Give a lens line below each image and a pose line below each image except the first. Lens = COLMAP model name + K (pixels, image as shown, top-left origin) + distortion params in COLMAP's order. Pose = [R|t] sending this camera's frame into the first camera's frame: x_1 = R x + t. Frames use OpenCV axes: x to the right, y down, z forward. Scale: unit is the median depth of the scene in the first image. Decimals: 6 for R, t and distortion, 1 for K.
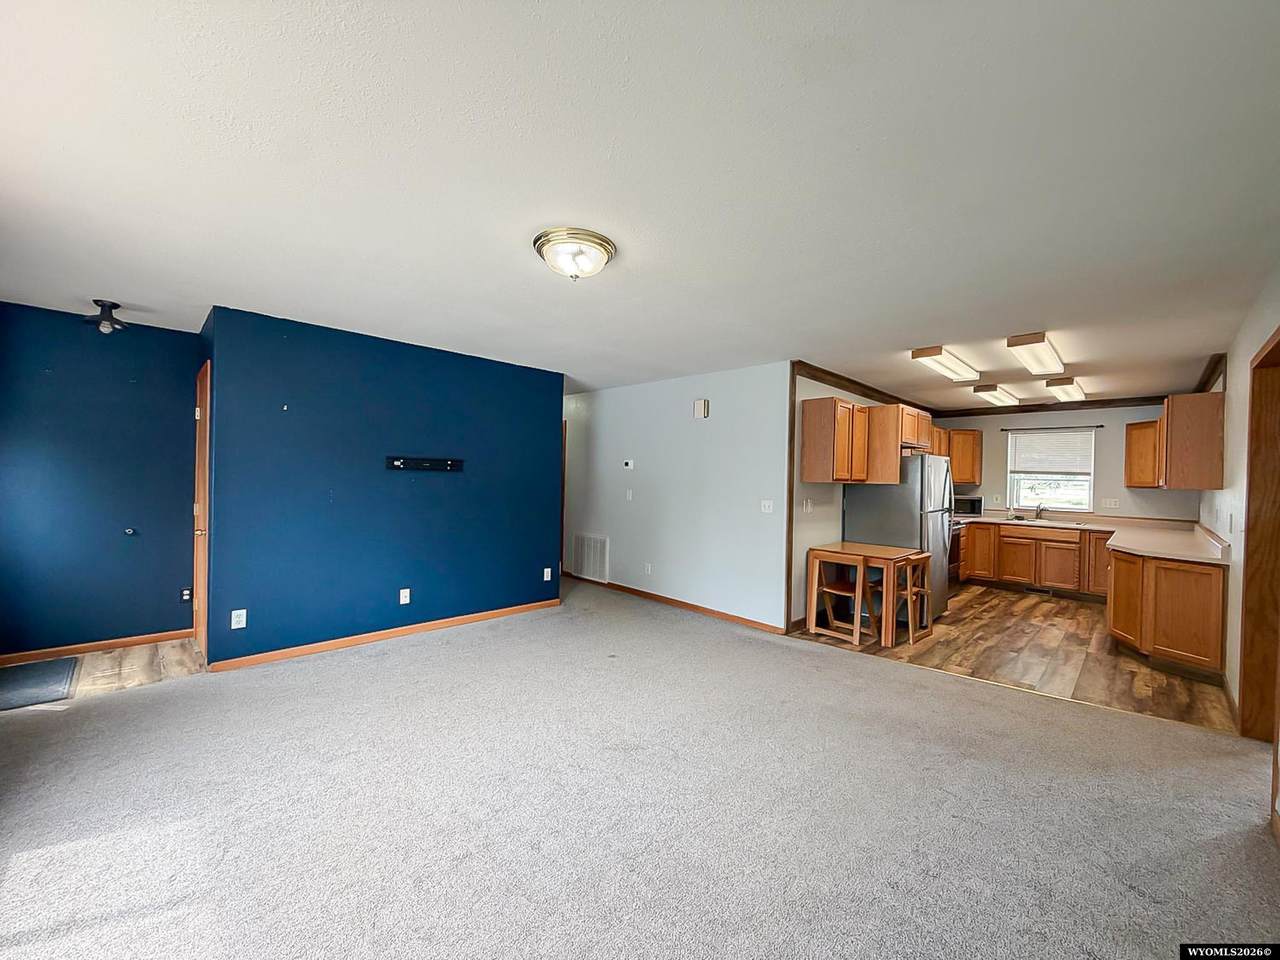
lens RADIAL K [[513.1, 0, 650.1], [0, 513.1, 475.7], [0, 0, 1]] dist [-0.003198, 0.000077]
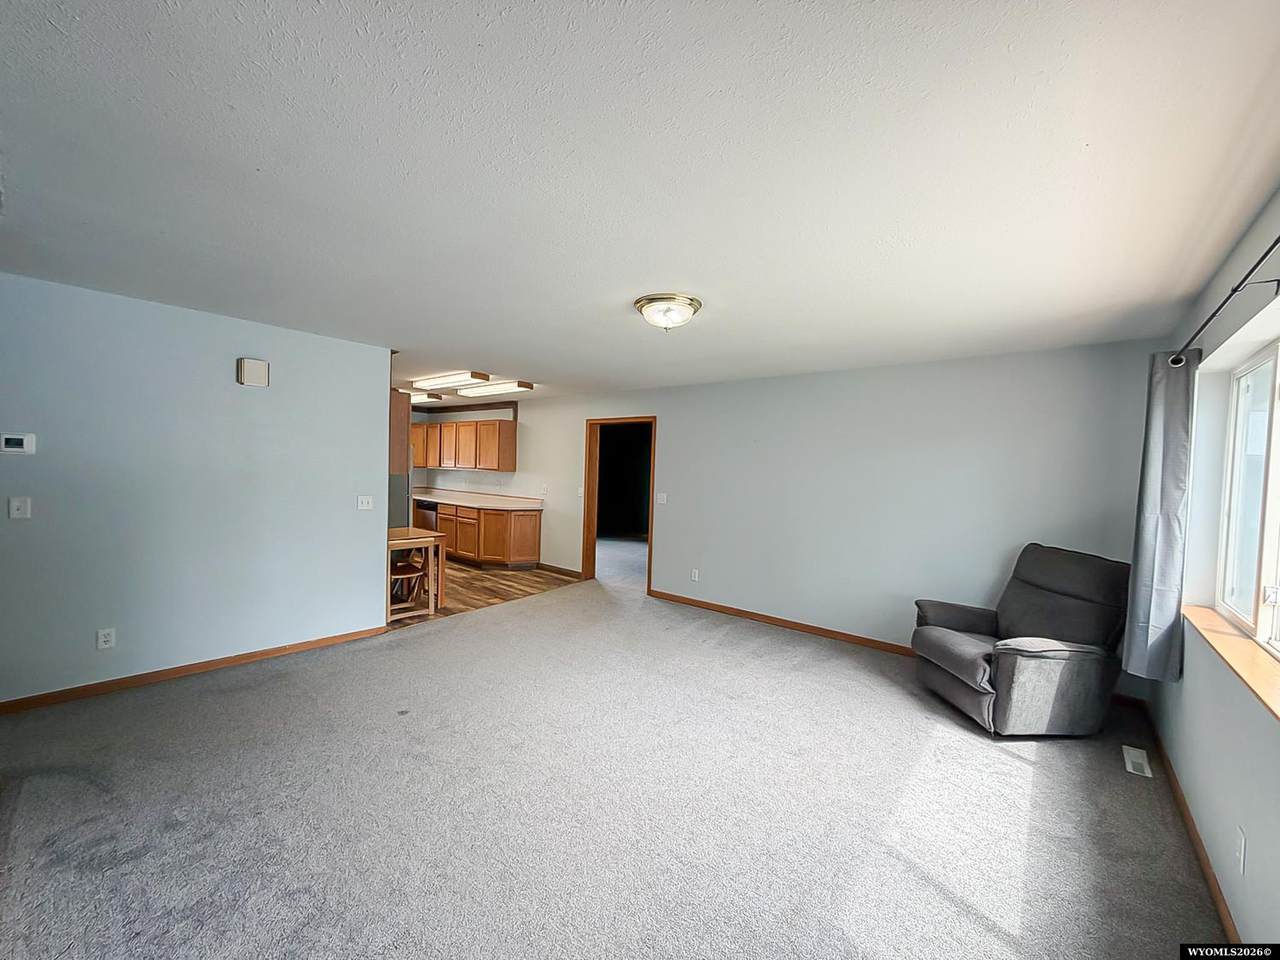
lens RADIAL K [[513.1, 0, 640.8], [0, 513.1, 483.6], [0, 0, 1]] dist [-0.003198, 0.000077]
pose [[-0.089016, -0.061215, 0.994147, -0.785256], [-0.041955, 0.997454, 0.057662, -0.050868], [-0.995146, -0.036576, -0.091358, 0.663487]]
